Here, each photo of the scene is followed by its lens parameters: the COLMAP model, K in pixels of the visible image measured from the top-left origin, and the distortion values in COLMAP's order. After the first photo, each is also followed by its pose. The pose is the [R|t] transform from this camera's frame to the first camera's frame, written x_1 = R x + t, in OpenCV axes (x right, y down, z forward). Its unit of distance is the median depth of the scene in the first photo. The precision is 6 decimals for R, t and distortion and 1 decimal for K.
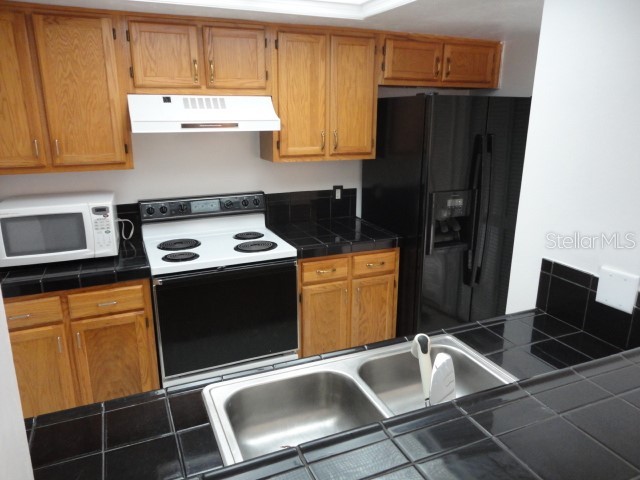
lens RADIAL K [[465.3, 0, 320.0], [0, 465.3, 240.0], [0, 0, 1]] dist [0.001896, -0.000624]
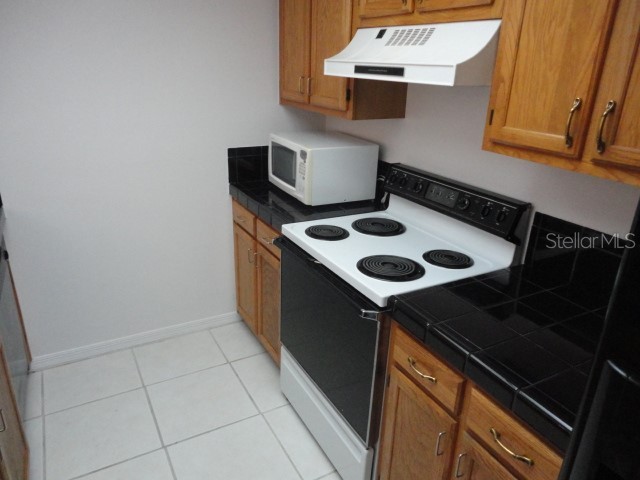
lens RADIAL K [[465.3, 0, 320.0], [0, 465.3, 240.0], [0, 0, 1]] dist [0.001896, -0.000624]
pose [[0.092365, 0.361185, -0.927908, 0.460399], [-0.299826, 0.898730, 0.319983, -0.207364], [0.949512, 0.248655, 0.191304, 0.820700]]
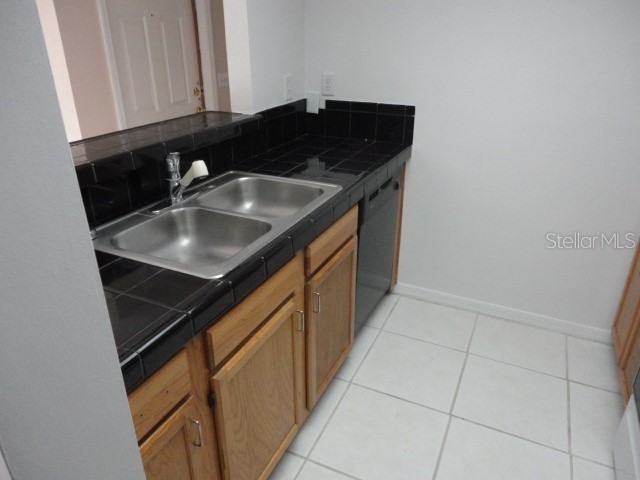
lens RADIAL K [[465.3, 0, 320.0], [0, 465.3, 240.0], [0, 0, 1]] dist [0.001896, -0.000624]
pose [[-0.754935, 0.270760, -0.597296, 0.392803], [-0.185145, 0.785743, 0.590195, -0.201187], [0.629122, 0.556145, -0.543054, 0.904849]]
